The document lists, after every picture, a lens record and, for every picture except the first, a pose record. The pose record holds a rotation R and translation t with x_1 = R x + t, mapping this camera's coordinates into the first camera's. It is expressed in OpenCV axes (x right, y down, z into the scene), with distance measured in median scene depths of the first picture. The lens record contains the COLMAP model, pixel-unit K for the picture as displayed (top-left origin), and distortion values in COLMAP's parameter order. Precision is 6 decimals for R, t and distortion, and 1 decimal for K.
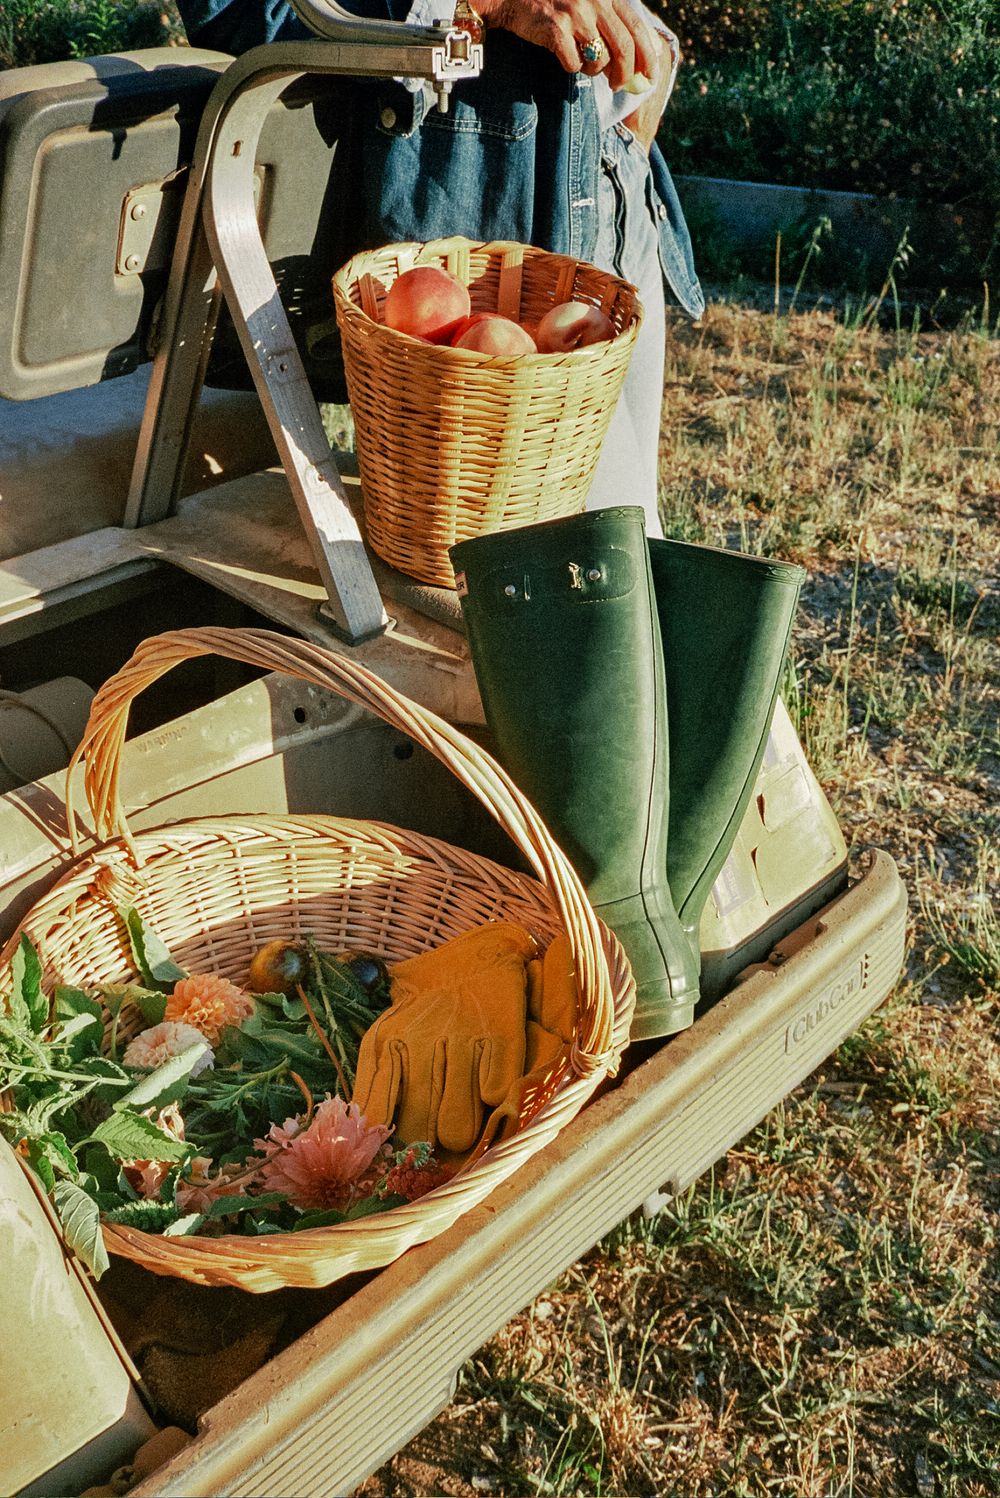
lens RADIAL K [[1817.3, 0, 500.0], [0, 1817.3, 749.0], [0, 0, 1]] dist [0.066306, -0.300498]
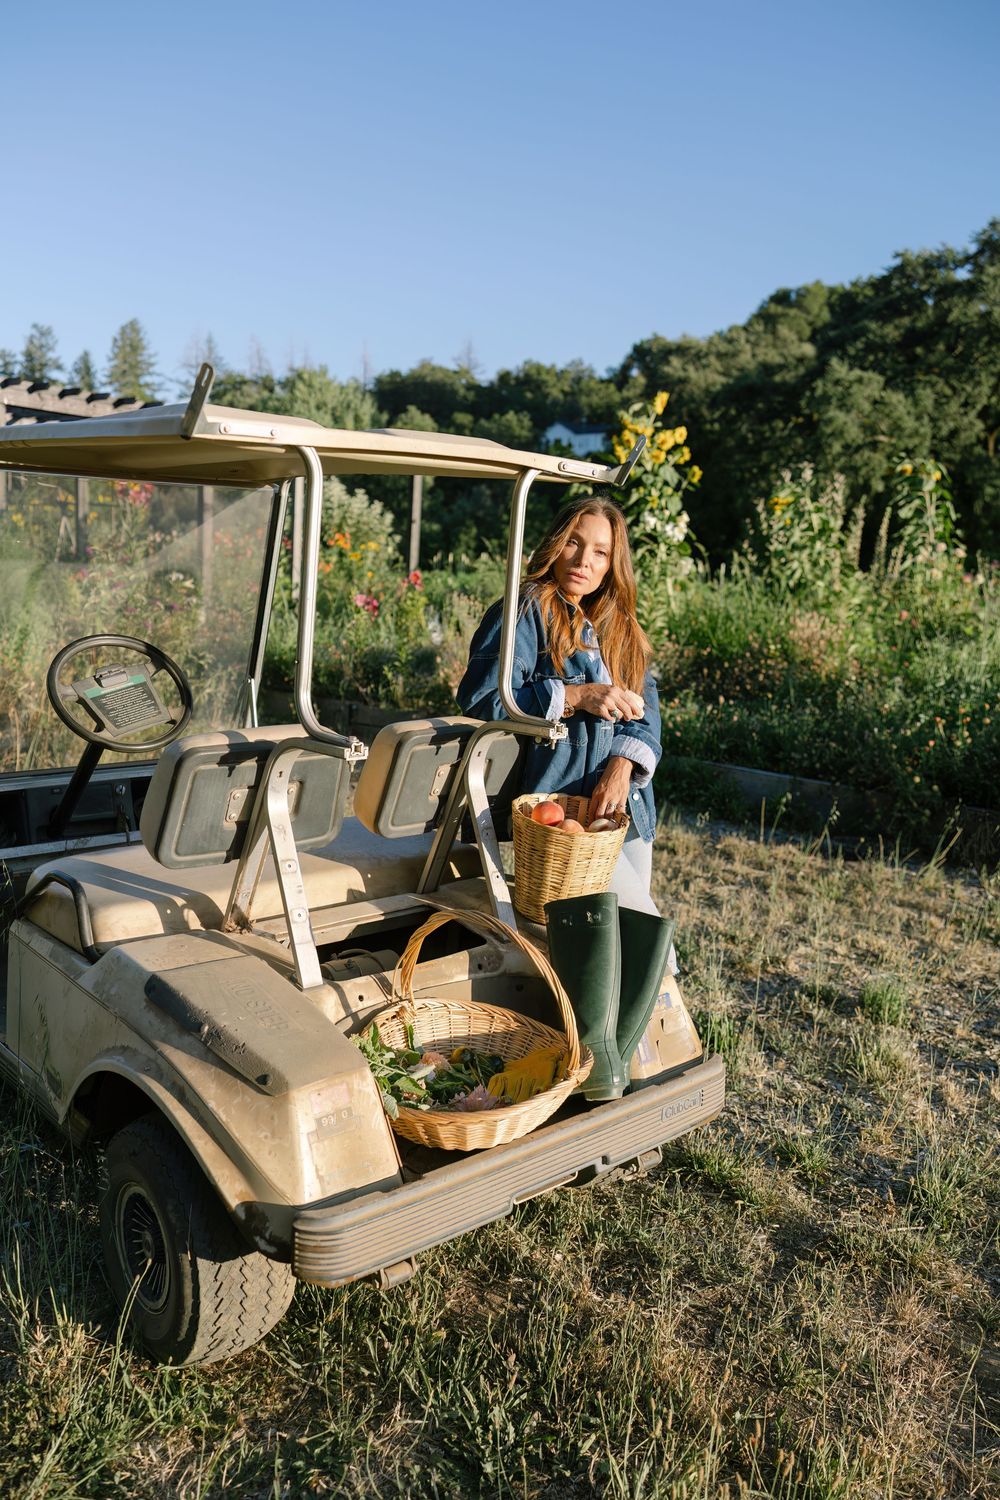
lens RADIAL K [[1853.4, 0, 459.6], [0, 1853.4, 752.6], [0, 0, 1]] dist [-0.491373, 0.546816]
pose [[0.988974, 0.072876, -0.128913, 0.162444], [-0.106413, 0.955129, -0.276414, 0.387825], [0.102984, 0.287084, 0.952353, -1.455360]]
